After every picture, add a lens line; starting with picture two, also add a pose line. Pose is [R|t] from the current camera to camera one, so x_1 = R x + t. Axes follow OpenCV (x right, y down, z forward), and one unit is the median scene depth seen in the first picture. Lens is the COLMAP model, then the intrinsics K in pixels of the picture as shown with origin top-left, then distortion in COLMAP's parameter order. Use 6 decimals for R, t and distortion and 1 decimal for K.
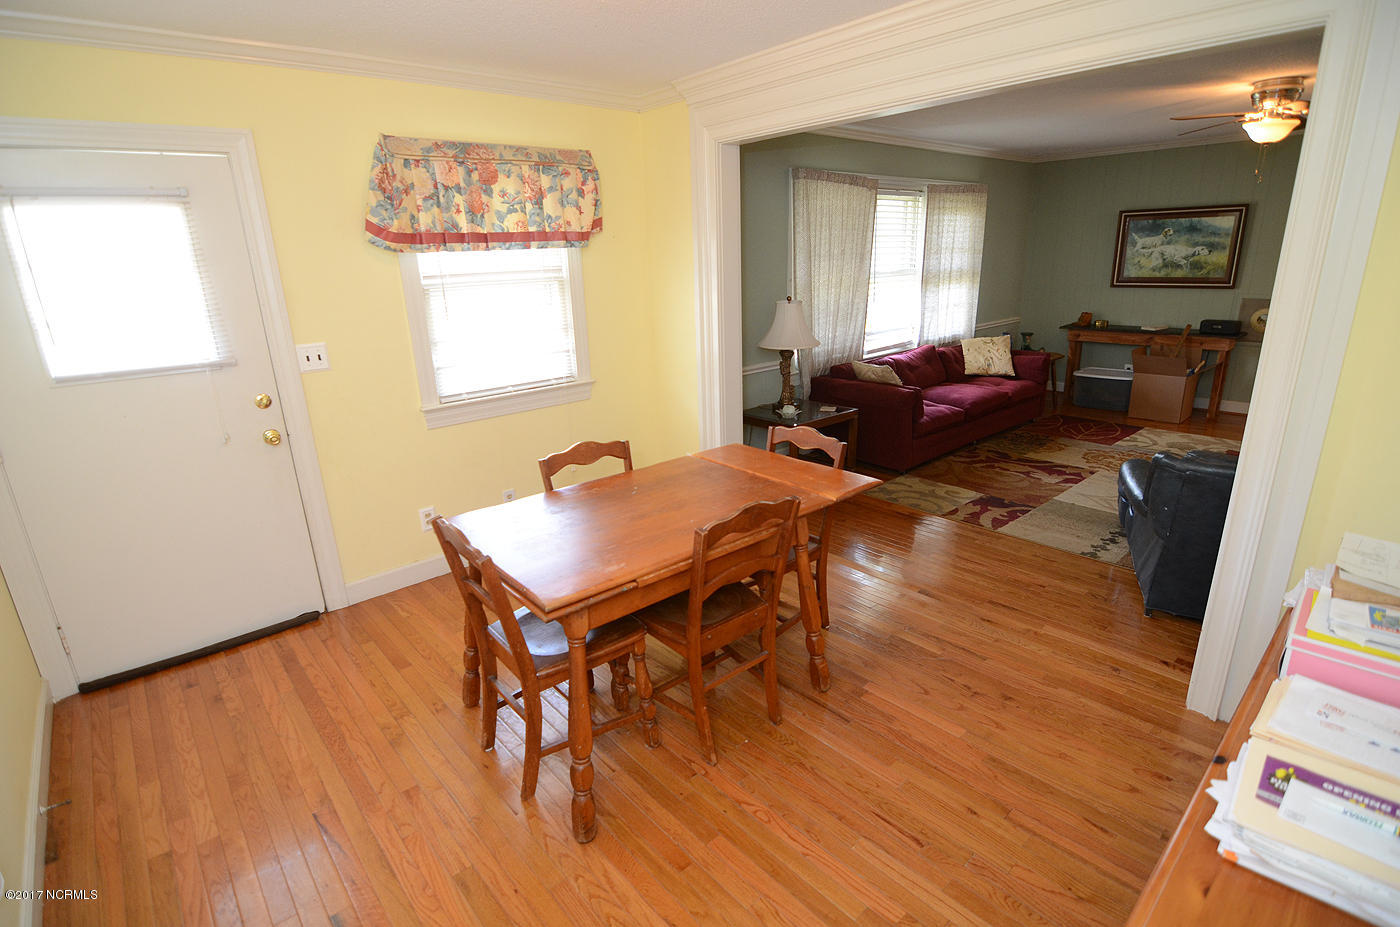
lens RADIAL K [[680.0, 0, 700.4], [0, 680.0, 464.3], [0, 0, 1]] dist [-0.018311, -0.001478]
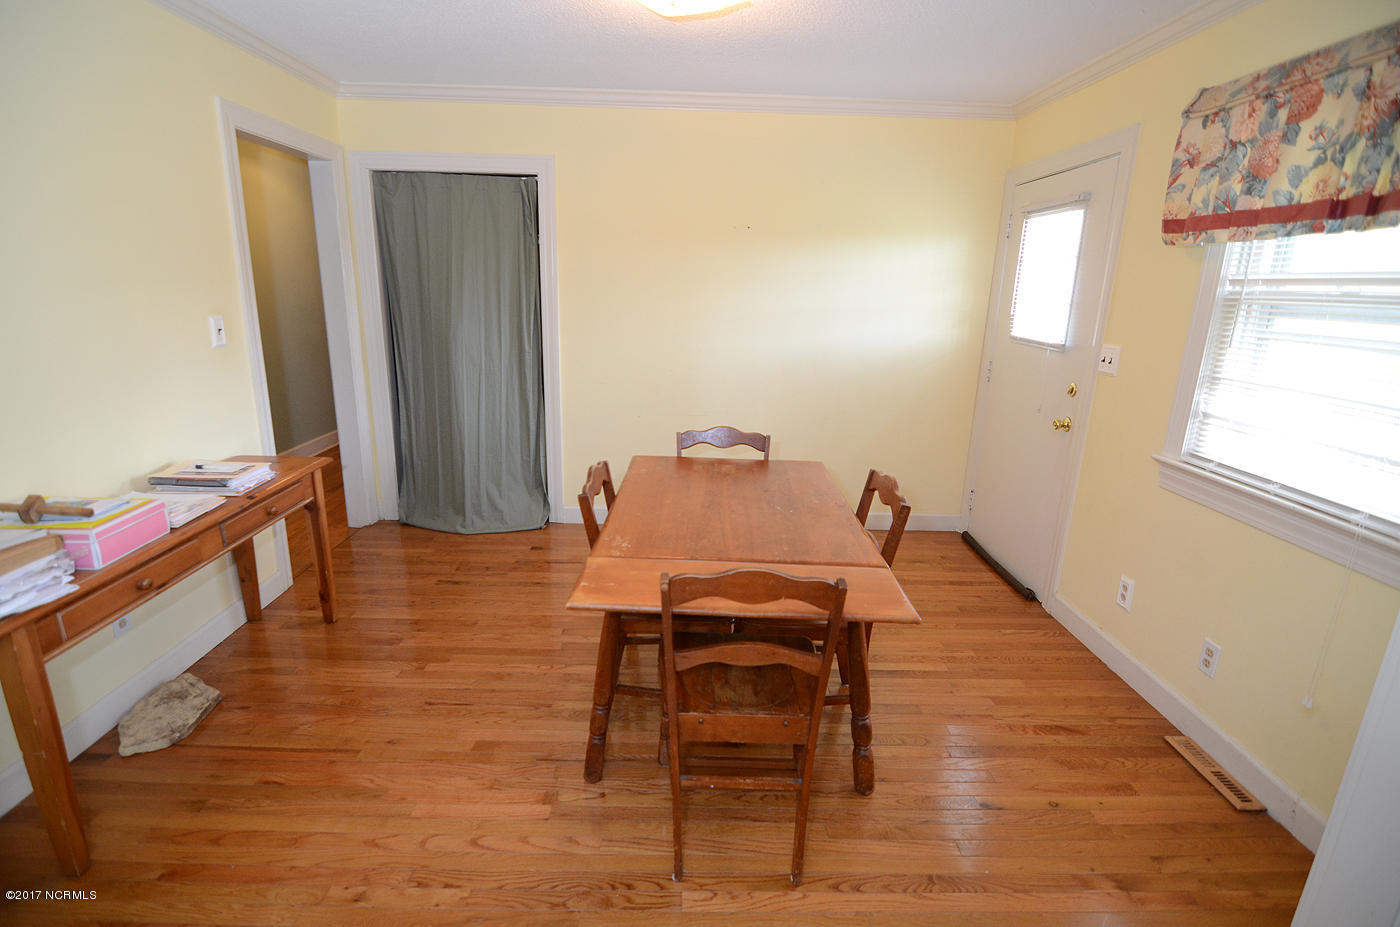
lens RADIAL K [[680.0, 0, 695.1], [0, 680.0, 464.2], [0, 0, 1]] dist [-0.018311, -0.001478]
pose [[-0.656939, 0.208995, -0.724398, 0.481155], [-0.226458, 0.861748, 0.453990, -0.306102], [0.719130, 0.462289, -0.518787, 1.060659]]
